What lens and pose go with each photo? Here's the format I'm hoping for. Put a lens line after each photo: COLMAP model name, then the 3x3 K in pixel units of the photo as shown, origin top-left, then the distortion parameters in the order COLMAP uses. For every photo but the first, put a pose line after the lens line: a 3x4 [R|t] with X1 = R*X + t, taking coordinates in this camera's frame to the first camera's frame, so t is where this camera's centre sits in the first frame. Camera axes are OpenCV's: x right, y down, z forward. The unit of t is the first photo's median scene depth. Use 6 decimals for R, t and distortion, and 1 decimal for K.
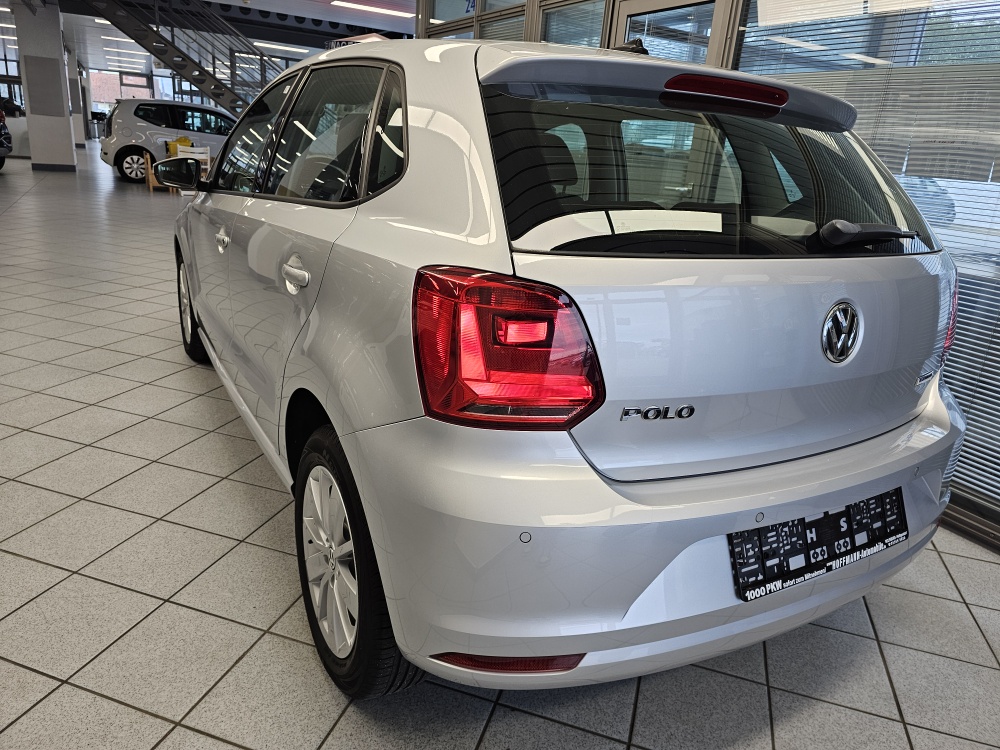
lens RADIAL K [[663.7, 0, 494.8], [0, 663.7, 378.3], [0, 0, 1]] dist [0.065320, -0.074614]
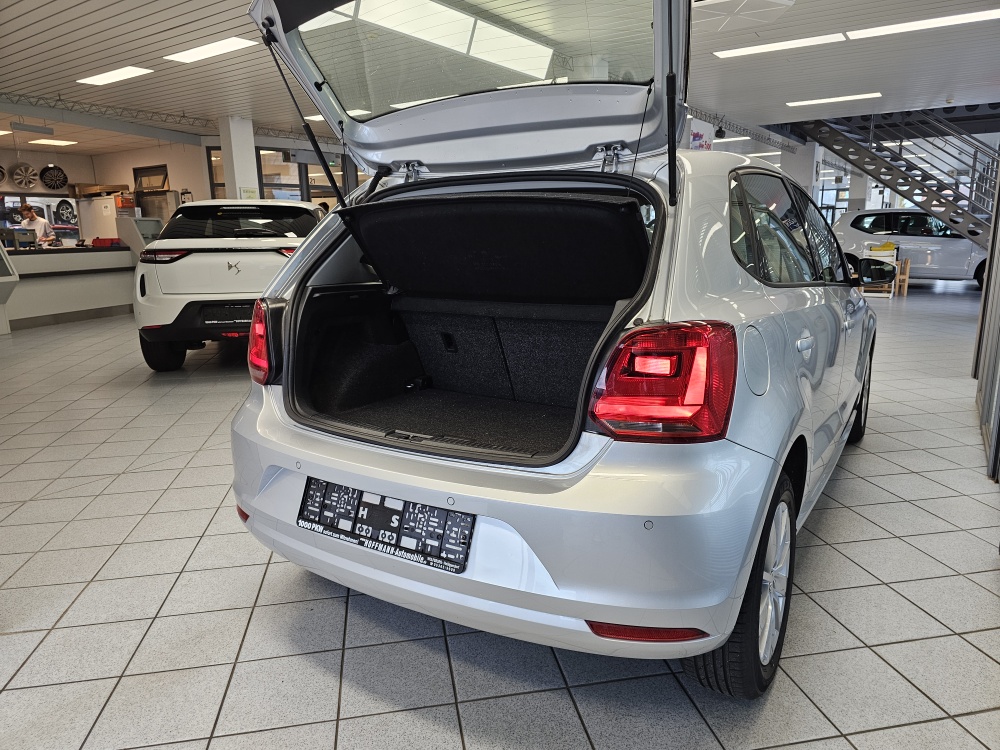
lens RADIAL K [[663.7, 0, 494.8], [0, 663.7, 378.3], [0, 0, 1]] dist [0.065320, -0.074614]
pose [[0.465854, 0.103020, -0.878844, 1.654997], [-0.238538, 0.971051, -0.012615, -0.056182], [0.852103, 0.215514, 0.476942, 0.550362]]
